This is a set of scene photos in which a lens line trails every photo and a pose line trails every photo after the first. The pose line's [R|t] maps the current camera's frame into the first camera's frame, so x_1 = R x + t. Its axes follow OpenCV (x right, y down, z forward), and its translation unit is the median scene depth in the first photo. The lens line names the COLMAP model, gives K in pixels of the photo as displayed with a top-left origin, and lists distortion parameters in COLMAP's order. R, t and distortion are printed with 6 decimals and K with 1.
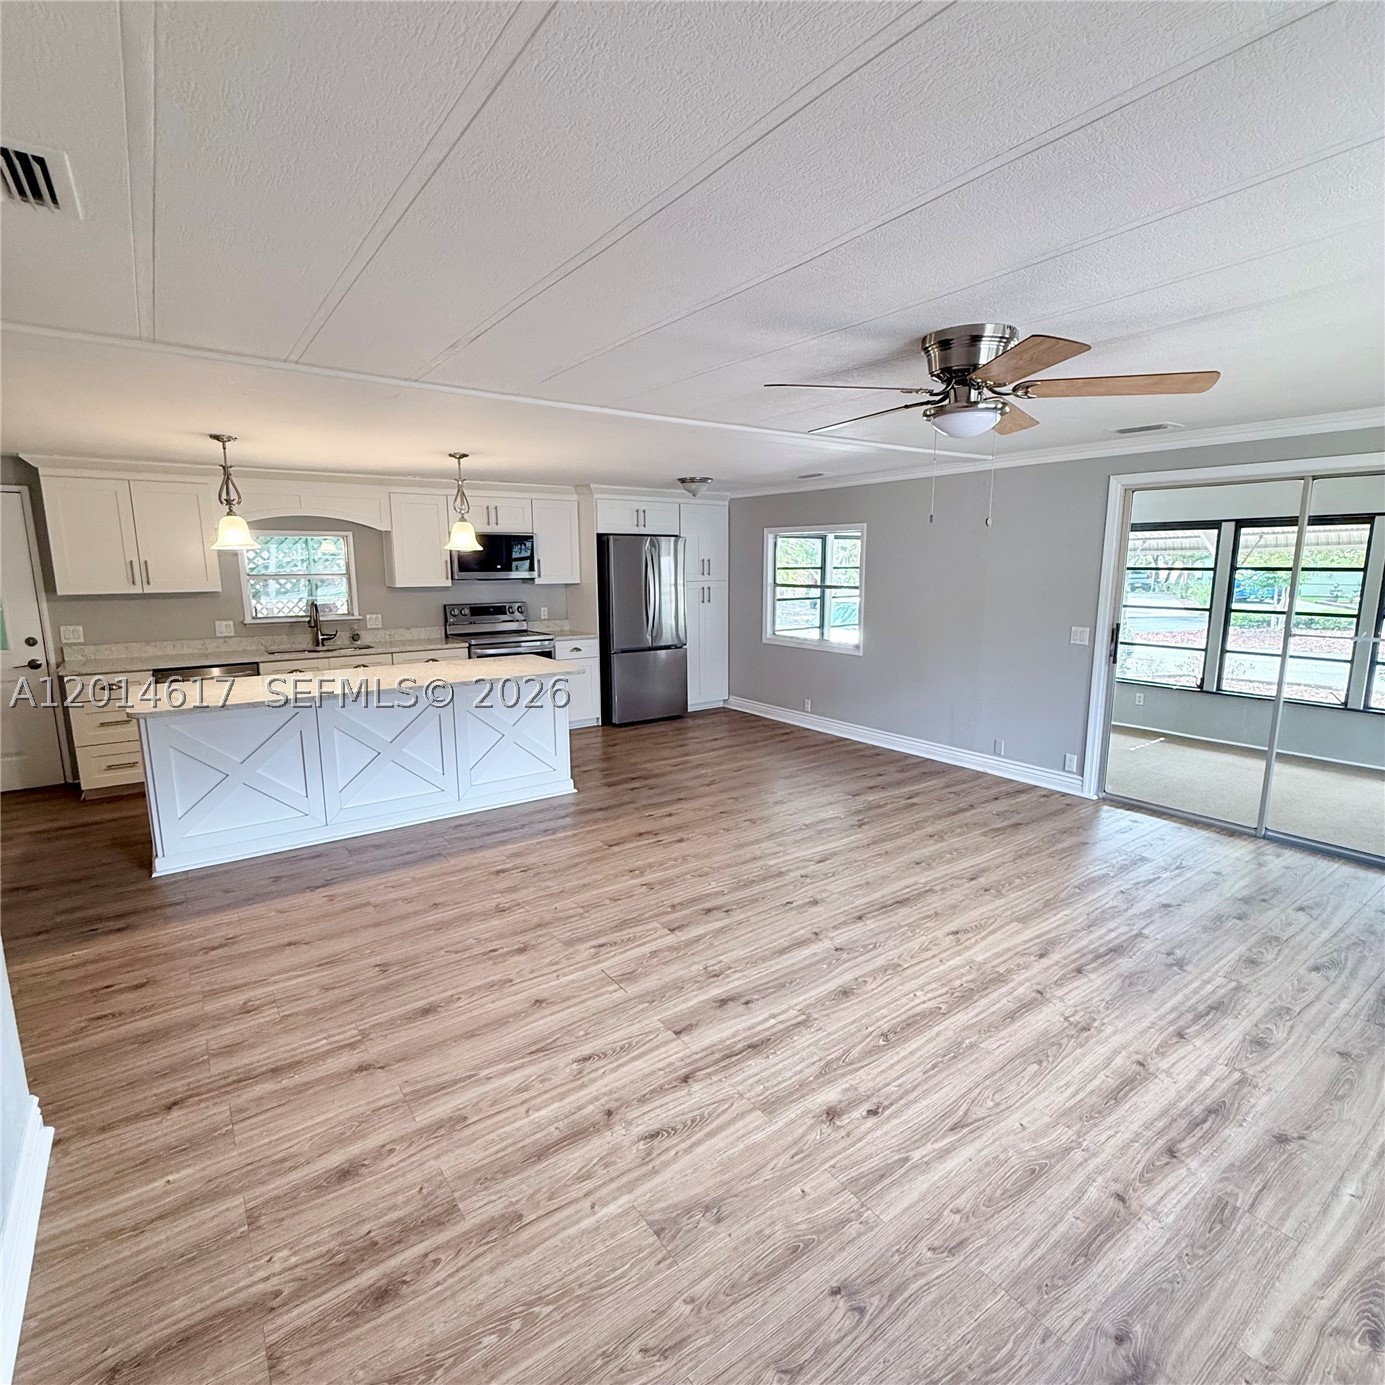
lens RADIAL K [[737.8, 0, 695.4], [0, 737.8, 691.3], [0, 0, 1]] dist [-0.001263, 0.001252]
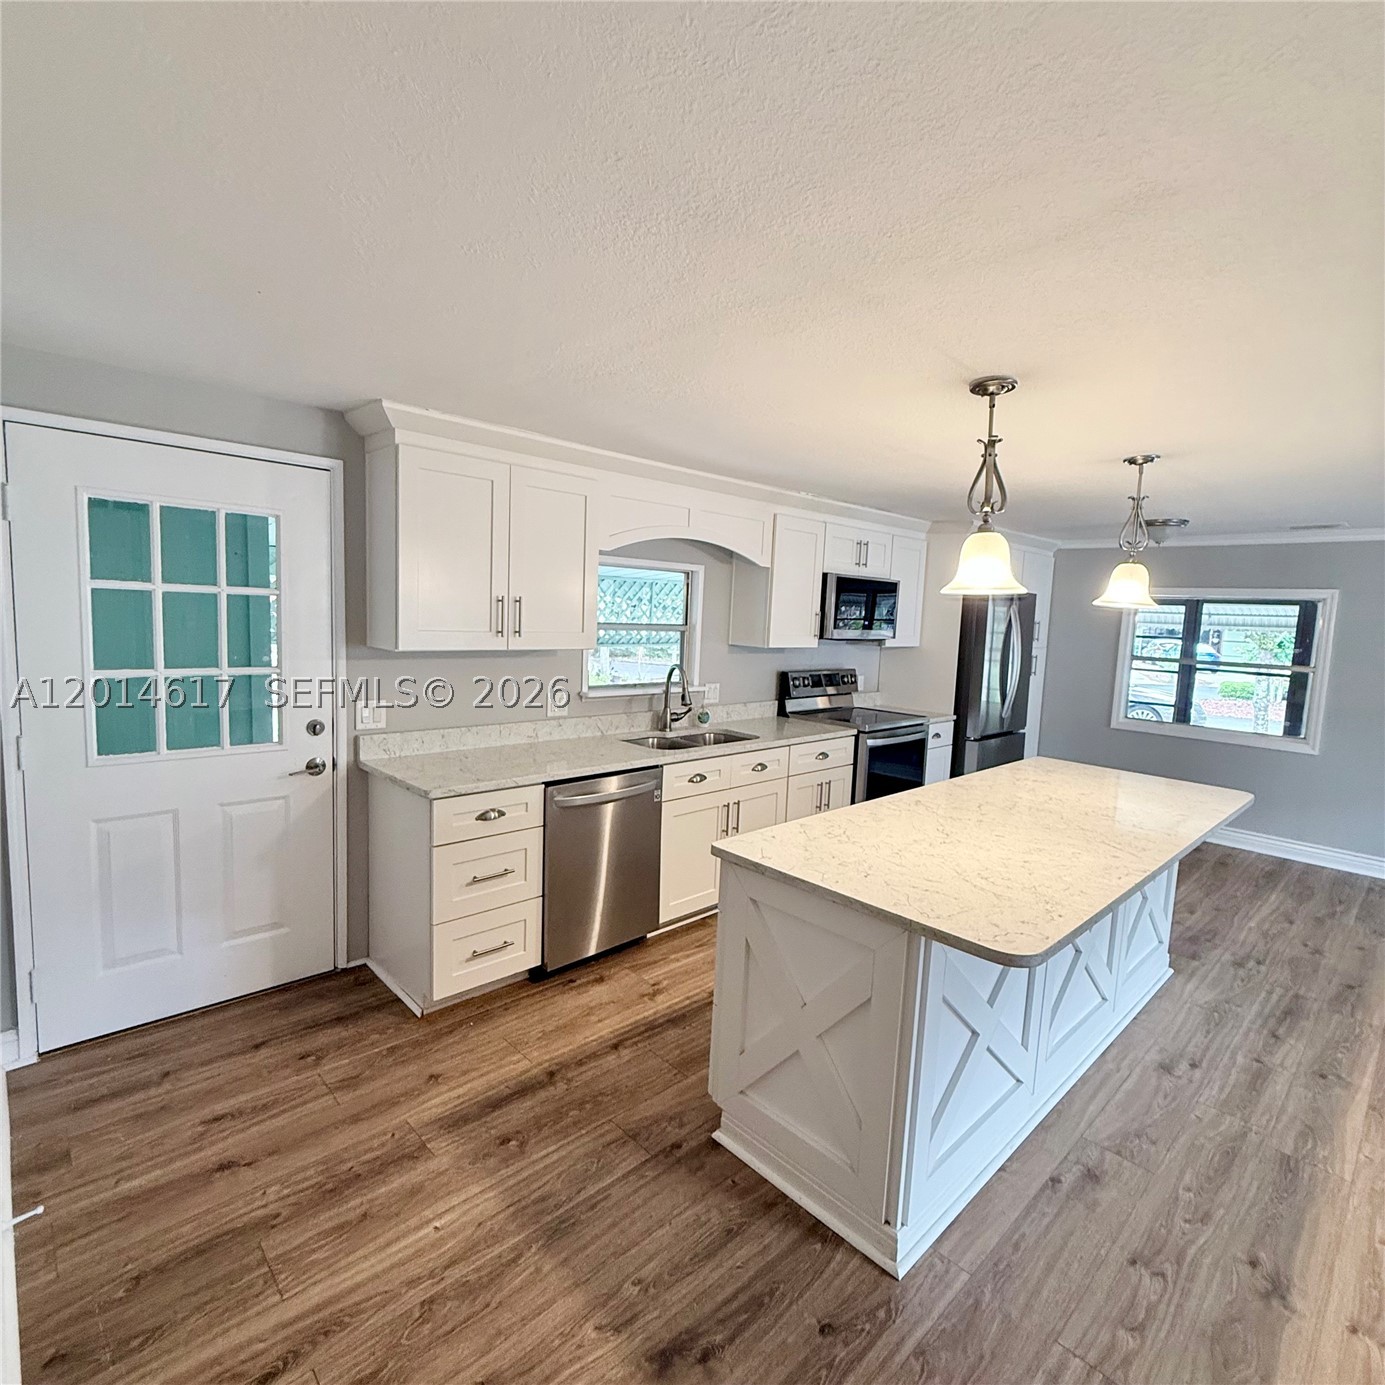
lens RADIAL K [[737.8, 0, 695.4], [0, 737.8, 691.3], [0, 0, 1]] dist [-0.001263, 0.001252]
pose [[0.989113, 0.030776, 0.143904, -0.683071], [-0.021598, 0.997657, -0.064908, -0.063712], [-0.145565, 0.061093, 0.987461, 0.385283]]
